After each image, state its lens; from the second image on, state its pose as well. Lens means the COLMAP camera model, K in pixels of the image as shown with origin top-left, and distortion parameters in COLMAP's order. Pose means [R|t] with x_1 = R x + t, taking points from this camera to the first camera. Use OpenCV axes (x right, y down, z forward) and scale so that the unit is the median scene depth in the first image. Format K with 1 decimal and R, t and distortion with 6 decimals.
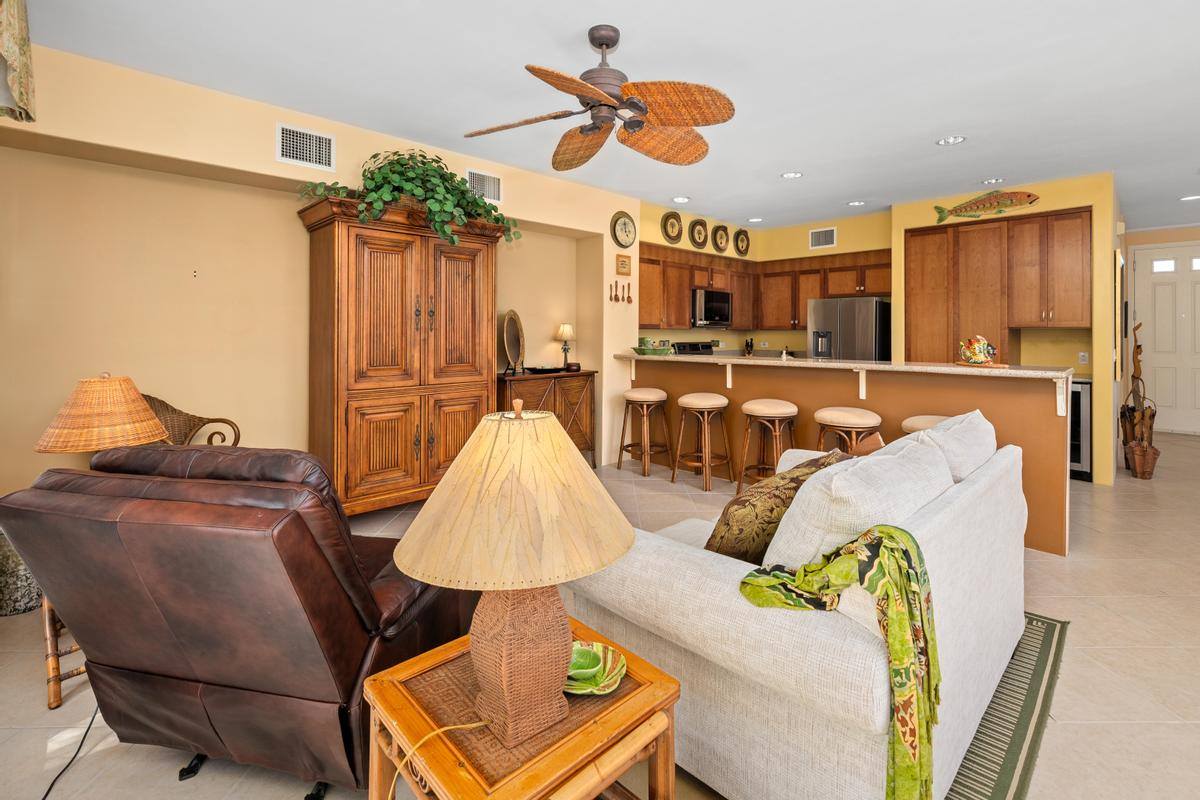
lens RADIAL K [[537.9, 0, 612.5], [0, 537.9, 328.9], [0, 0, 1]] dist [-0.005551, -0.001052]
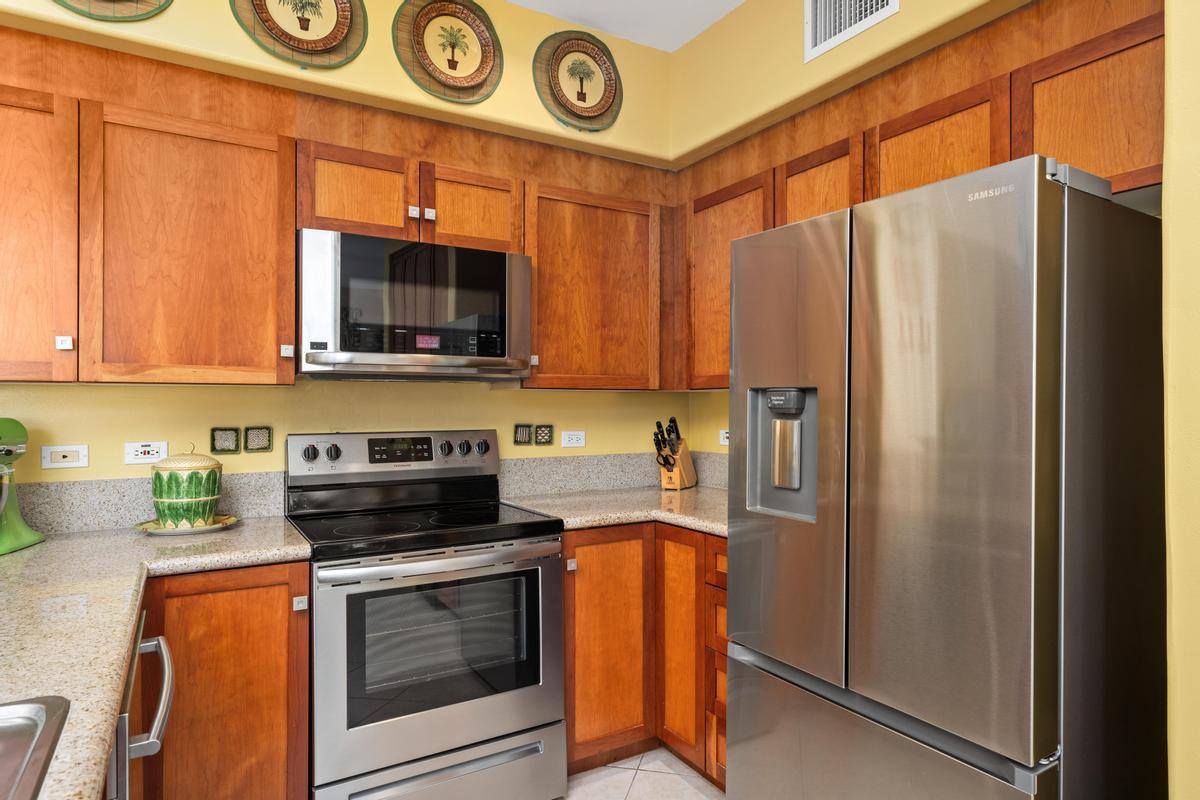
lens RADIAL K [[700.9, 0, 624.6], [0, 700.9, 403.7], [0, 0, 1]] dist [-0.006146, -0.001166]
pose [[0.975671, -0.004100, -0.219203, 0.433271], [0.004981, 0.999982, 0.003467, 0.010607], [0.219185, -0.004475, 0.975673, 0.813490]]
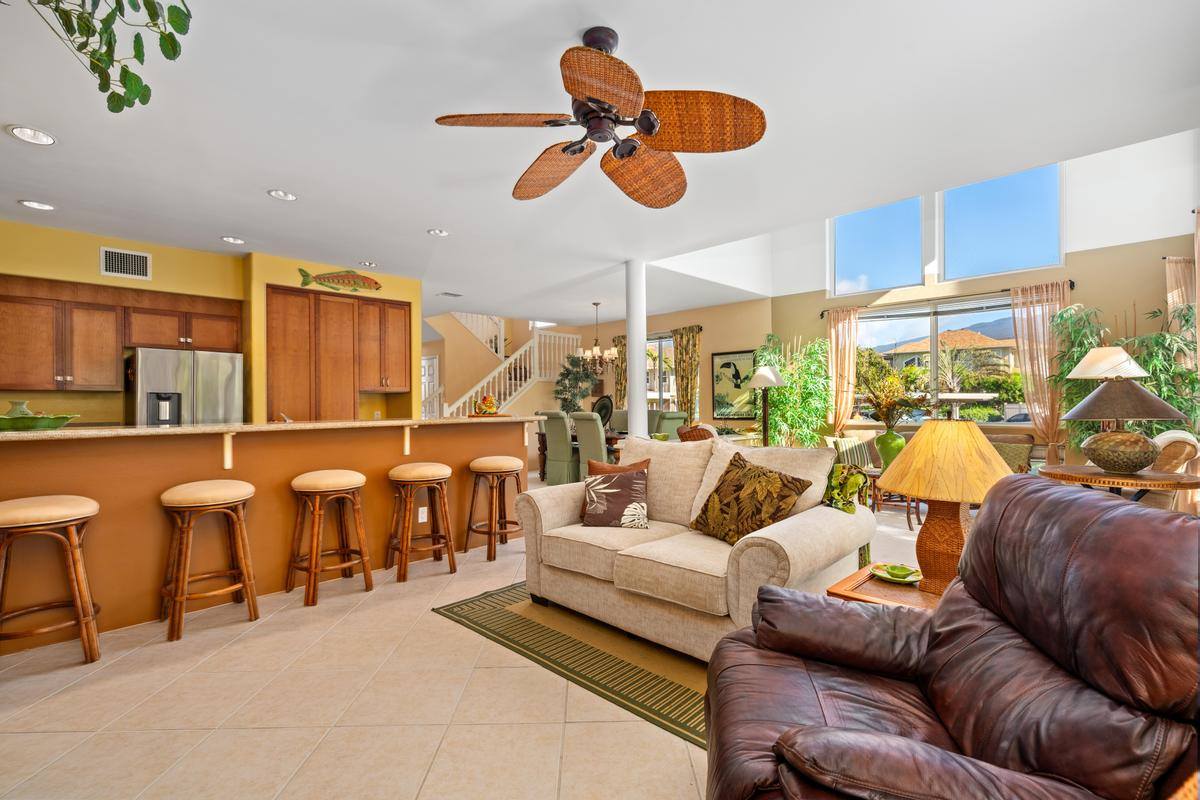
lens RADIAL K [[540.7, 0, 598.4], [0, 540.7, 403.5], [0, 0, 1]] dist [-0.002705, -0.000075]
pose [[-0.010068, -0.002681, 0.999946, -0.406776], [0.000838, 0.999996, 0.002689, 0.020304], [-0.999949, 0.000865, -0.010065, 0.449440]]
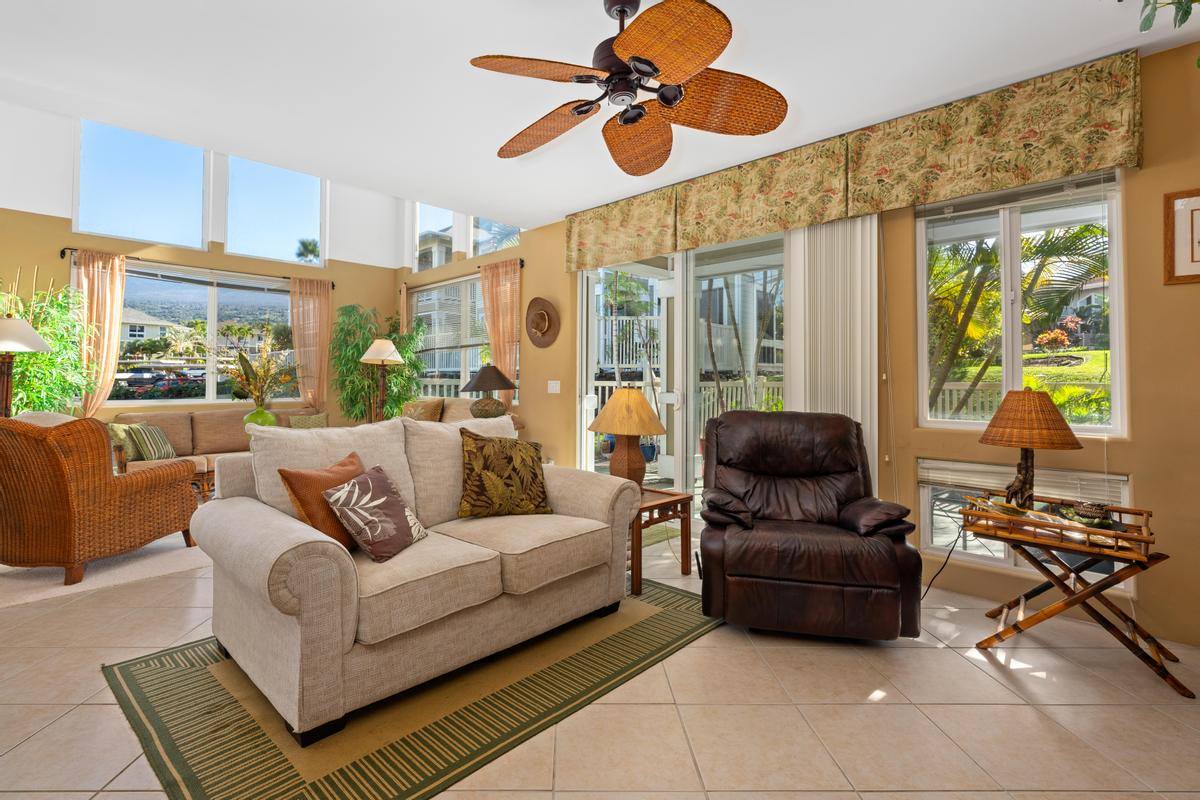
lens RADIAL K [[555.6, 0, 572.1], [0, 555.6, 373.5], [0, 0, 1]] dist [0.005311, 0.000457]
pose [[-0.999972, -0.006371, 0.003826, 0.010523], [-0.006454, 0.999741, -0.021838, 0.029310], [-0.003686, -0.021862, -0.999754, 0.823115]]
